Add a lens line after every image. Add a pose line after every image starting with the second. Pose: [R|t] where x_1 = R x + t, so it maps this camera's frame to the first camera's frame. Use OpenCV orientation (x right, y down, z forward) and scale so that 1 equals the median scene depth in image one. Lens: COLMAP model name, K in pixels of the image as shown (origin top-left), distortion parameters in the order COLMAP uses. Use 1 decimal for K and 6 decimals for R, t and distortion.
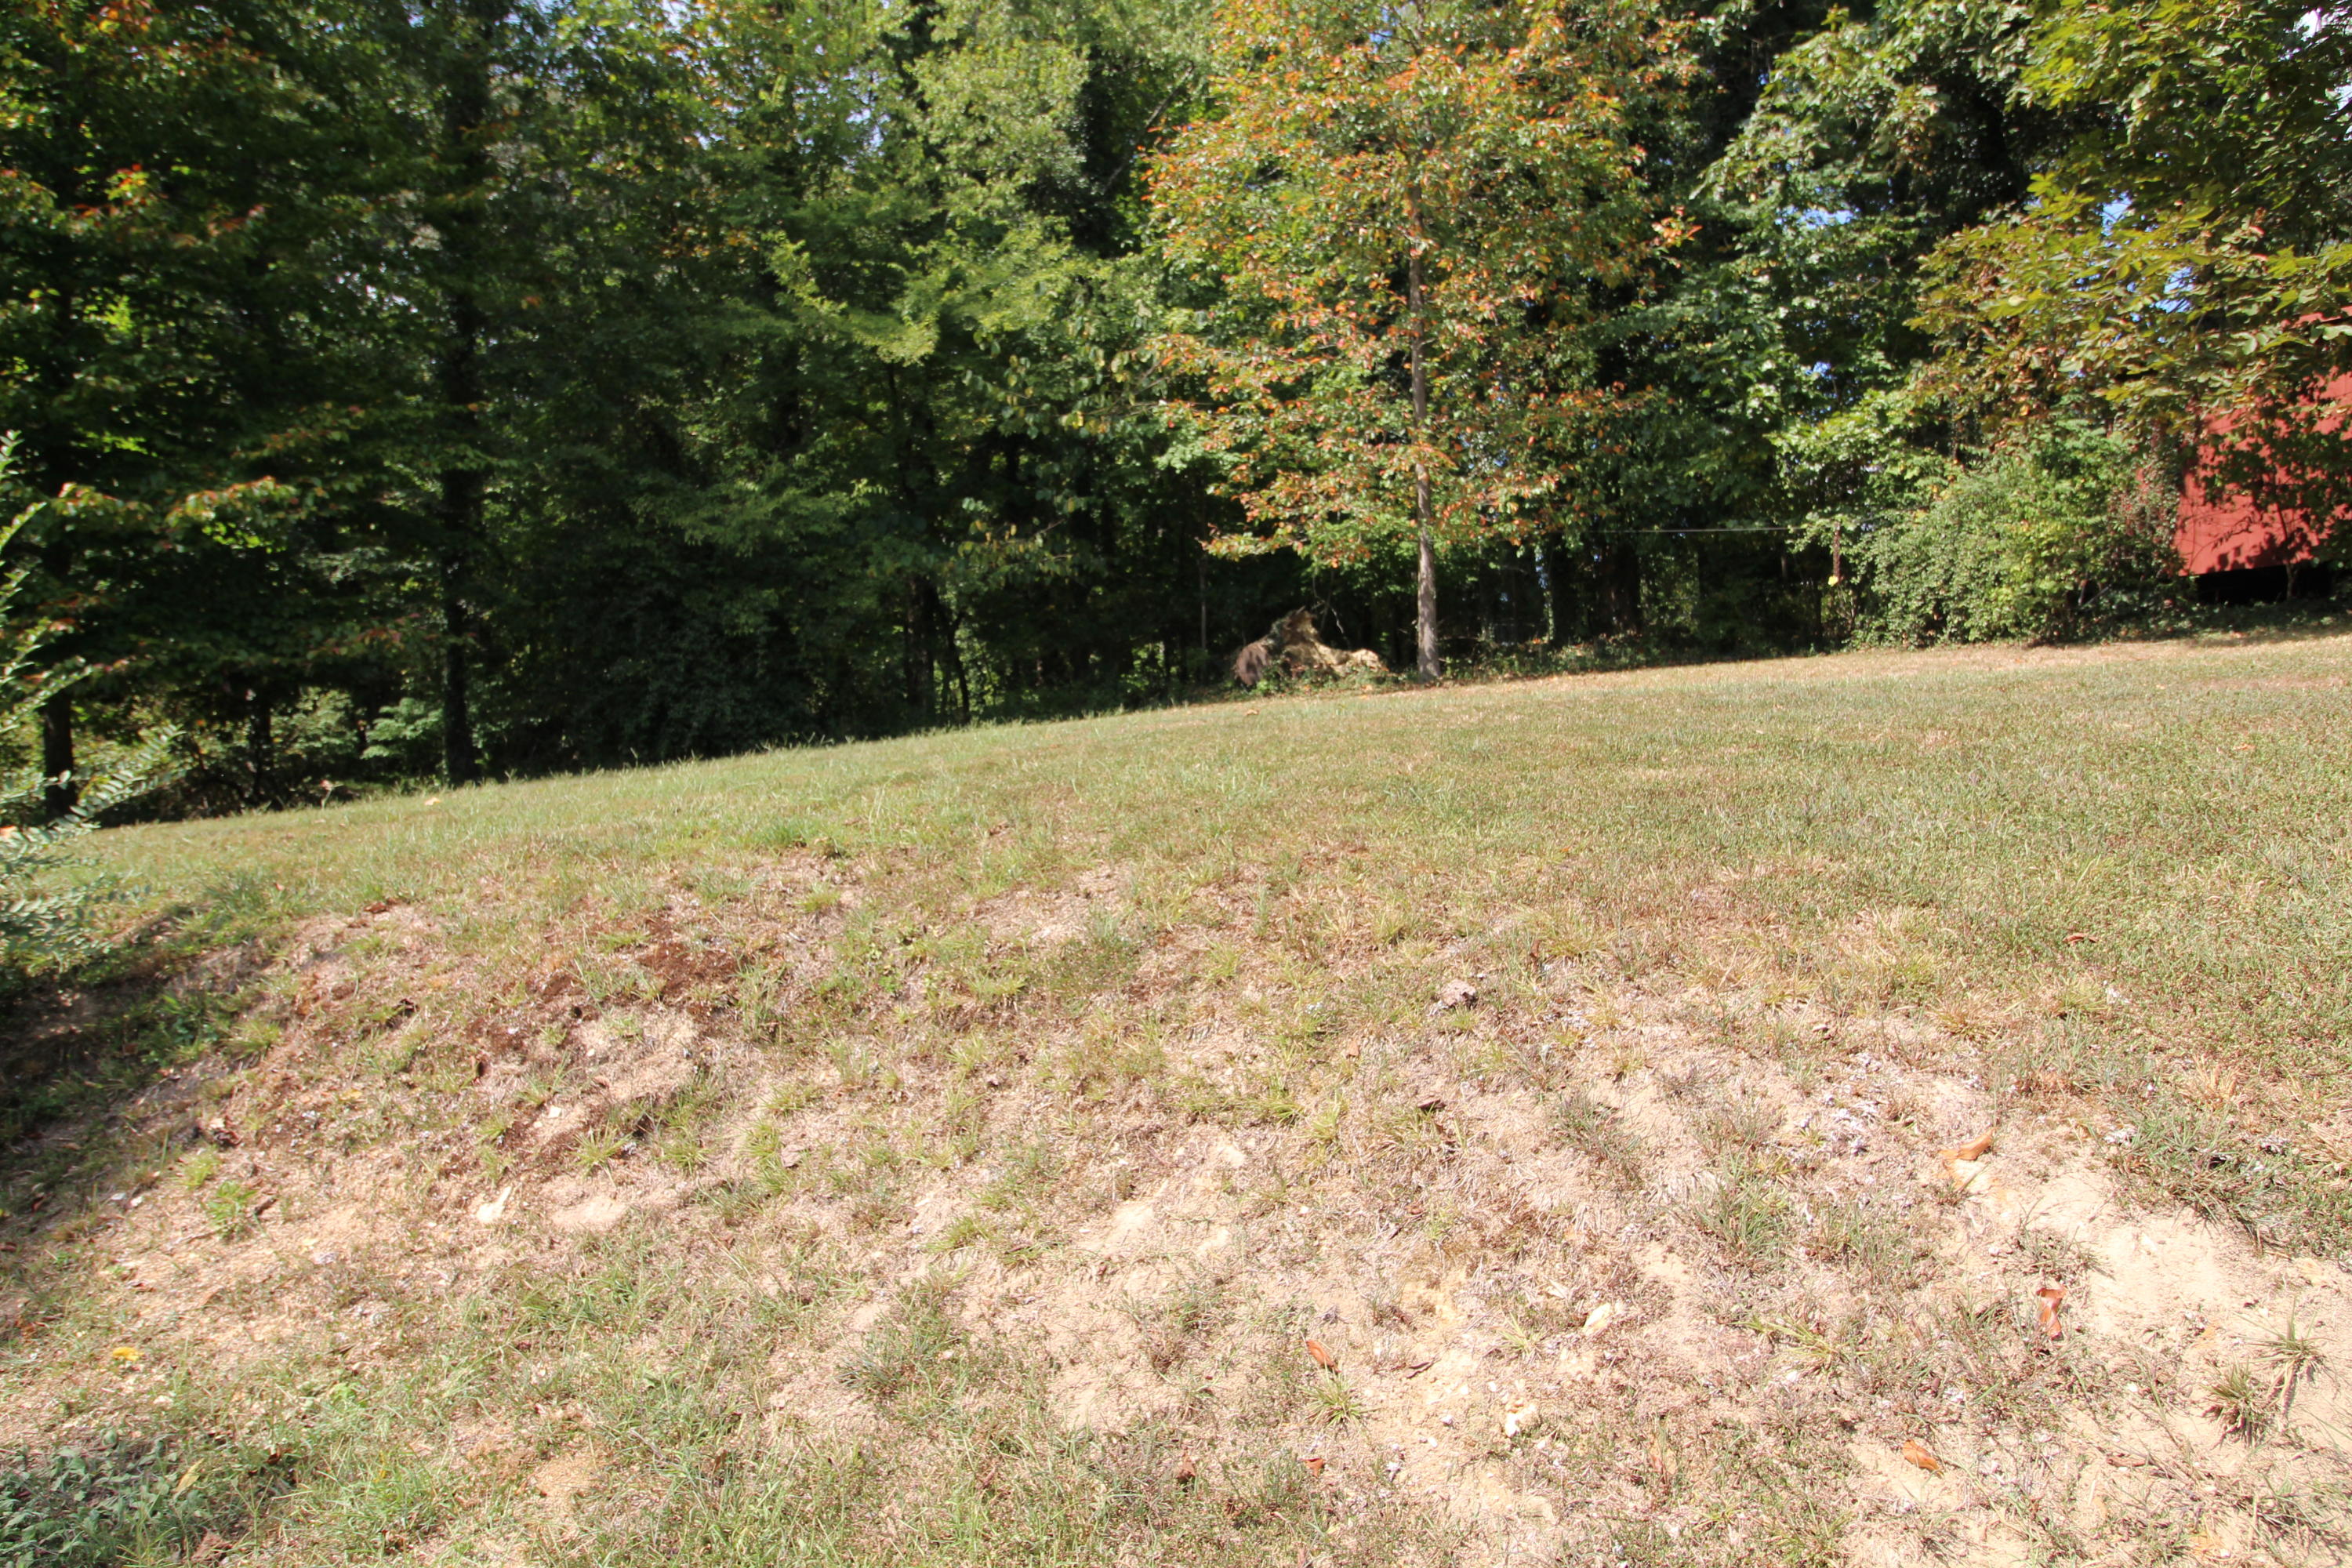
lens RADIAL K [[1352.3, 0, 1176.0], [0, 1352.3, 784.0], [0, 0, 1]] dist [-0.011111, -0.001239]
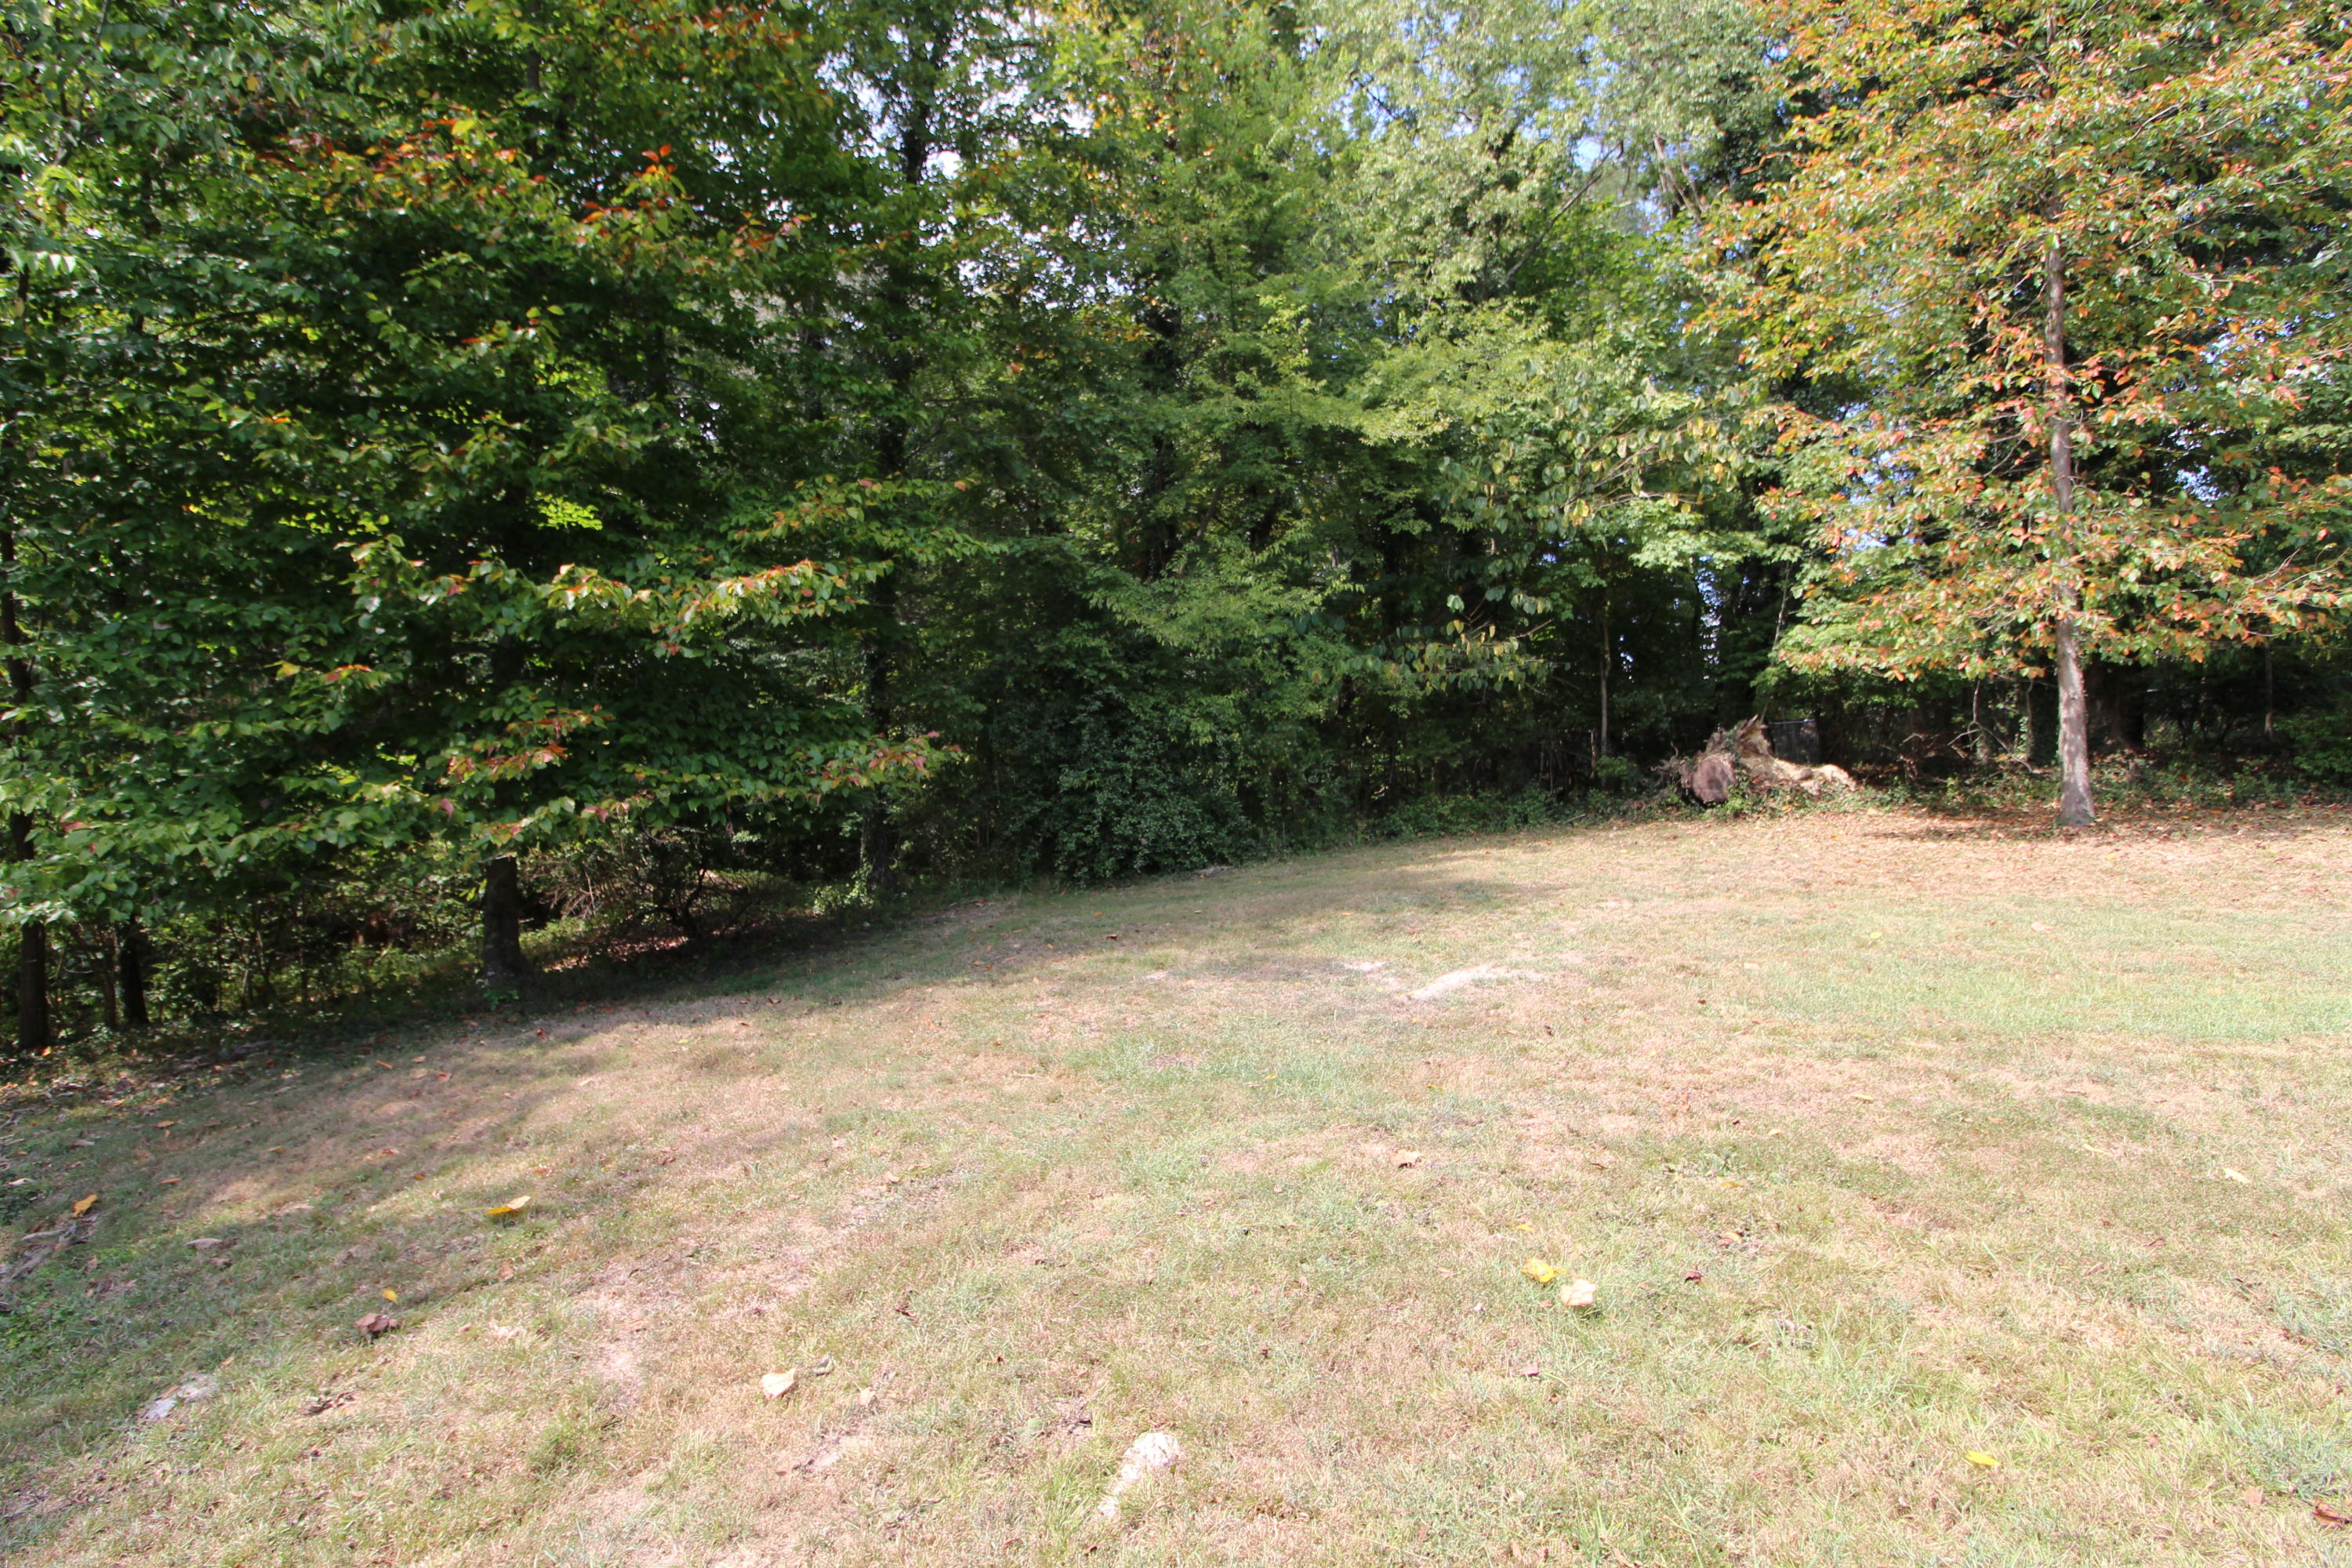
lens RADIAL K [[1088.8, 0, 1175.9], [0, 1088.8, 792.7], [0, 0, 1]] dist [0.020866, -0.020505]
pose [[0.998195, 0.019817, -0.056689, -0.310673], [-0.021458, 0.999363, -0.028499, -0.059929], [0.056088, 0.029664, 0.997985, 0.285288]]
